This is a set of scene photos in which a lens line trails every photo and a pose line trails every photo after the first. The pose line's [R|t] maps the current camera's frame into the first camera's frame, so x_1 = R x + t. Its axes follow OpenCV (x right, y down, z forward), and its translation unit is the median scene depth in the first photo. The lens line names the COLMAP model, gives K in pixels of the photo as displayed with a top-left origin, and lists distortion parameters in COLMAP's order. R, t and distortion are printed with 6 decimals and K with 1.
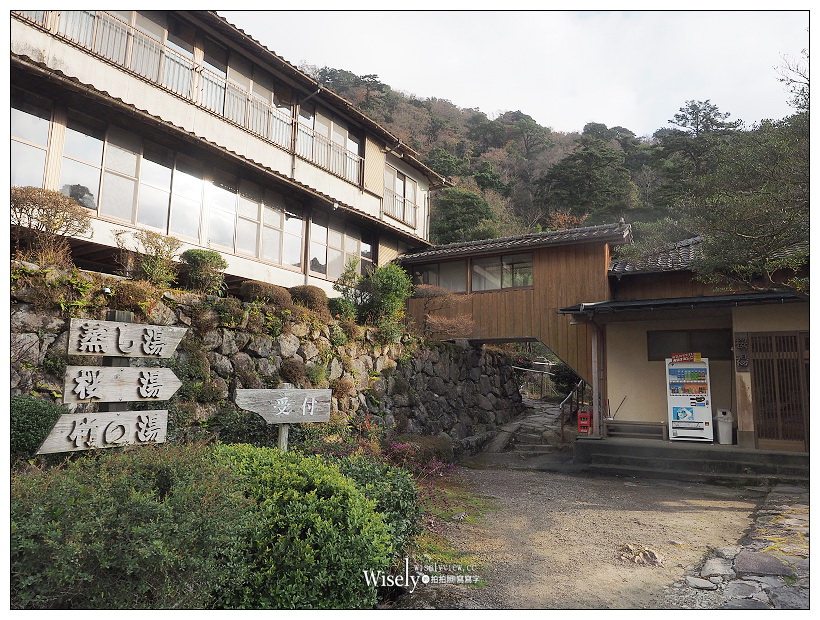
lens RADIAL K [[613.6, 0, 381.8], [0, 613.6, 306.0], [0, 0, 1]] dist [-0.001560, 0.001773]
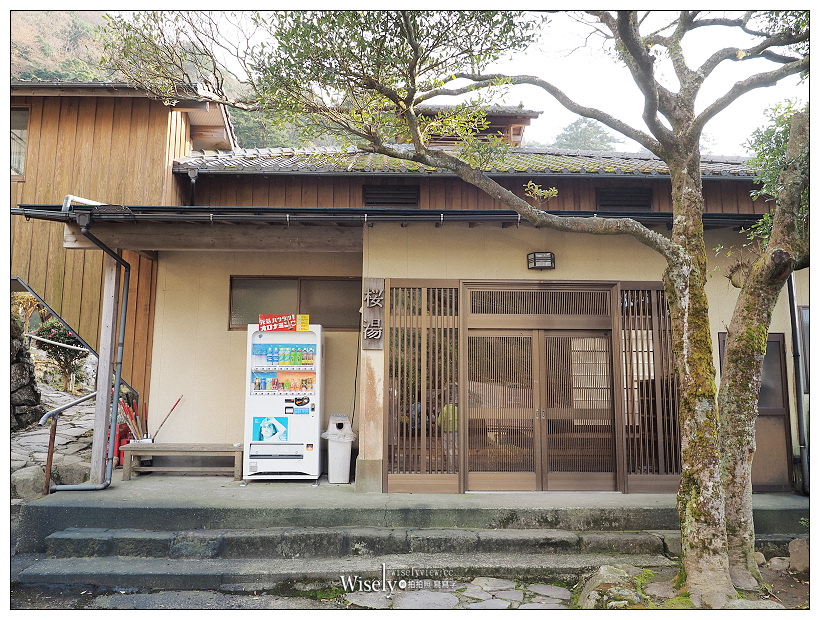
lens RADIAL K [[613.6, 0, 410.1], [0, 613.6, 309.8], [0, 0, 1]] dist [-0.001560, 0.001773]
pose [[0.860817, 0.054739, 0.505963, 0.325538], [-0.066622, 0.997764, 0.005402, 0.063390], [-0.504536, -0.038359, 0.862538, 0.493730]]
